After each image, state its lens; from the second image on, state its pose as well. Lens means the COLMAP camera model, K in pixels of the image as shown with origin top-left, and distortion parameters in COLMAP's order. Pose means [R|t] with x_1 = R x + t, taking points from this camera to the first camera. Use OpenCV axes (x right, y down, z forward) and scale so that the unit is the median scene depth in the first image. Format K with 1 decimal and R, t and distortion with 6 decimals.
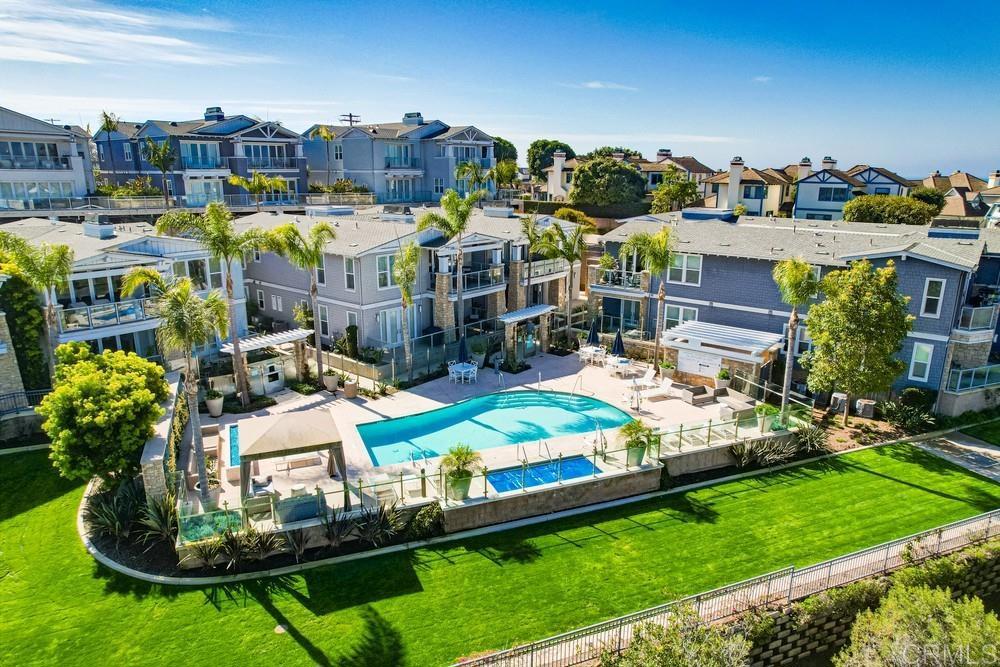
lens RADIAL K [[638.2, 0, 497.6], [0, 638.2, 333.3], [0, 0, 1]] dist [-0.042740, 0.019771]
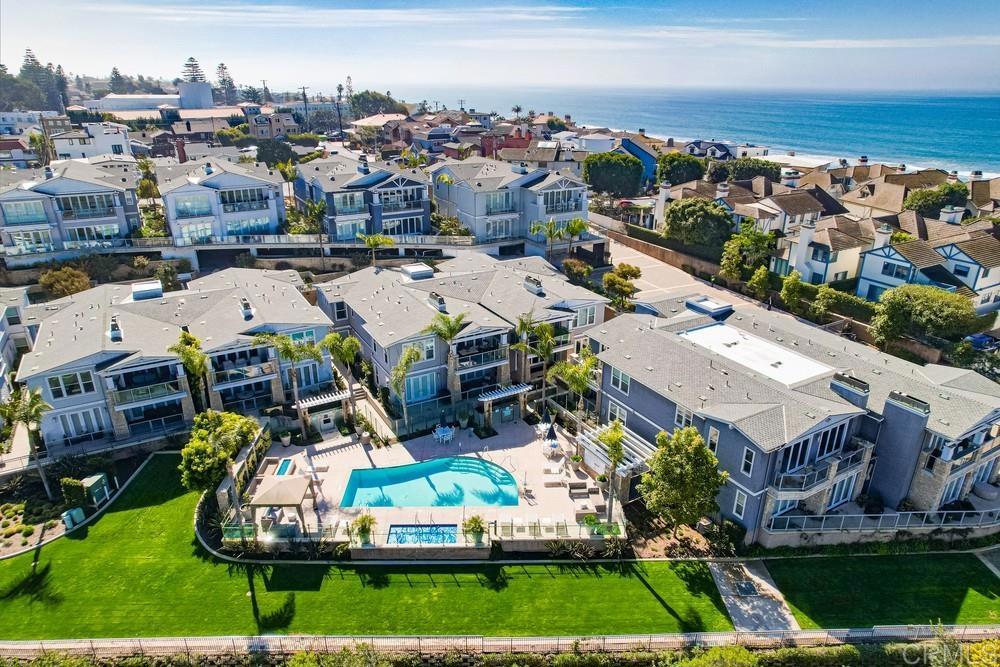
lens RADIAL K [[638.2, 0, 500.6], [0, 638.2, 331.9], [0, 0, 1]] dist [-0.042740, 0.019771]
pose [[0.936102, 0.131509, -0.326217, 0.635792], [-0.087670, 0.985438, 0.145690, -0.488722], [0.340627, -0.107781, 0.934000, -0.381382]]
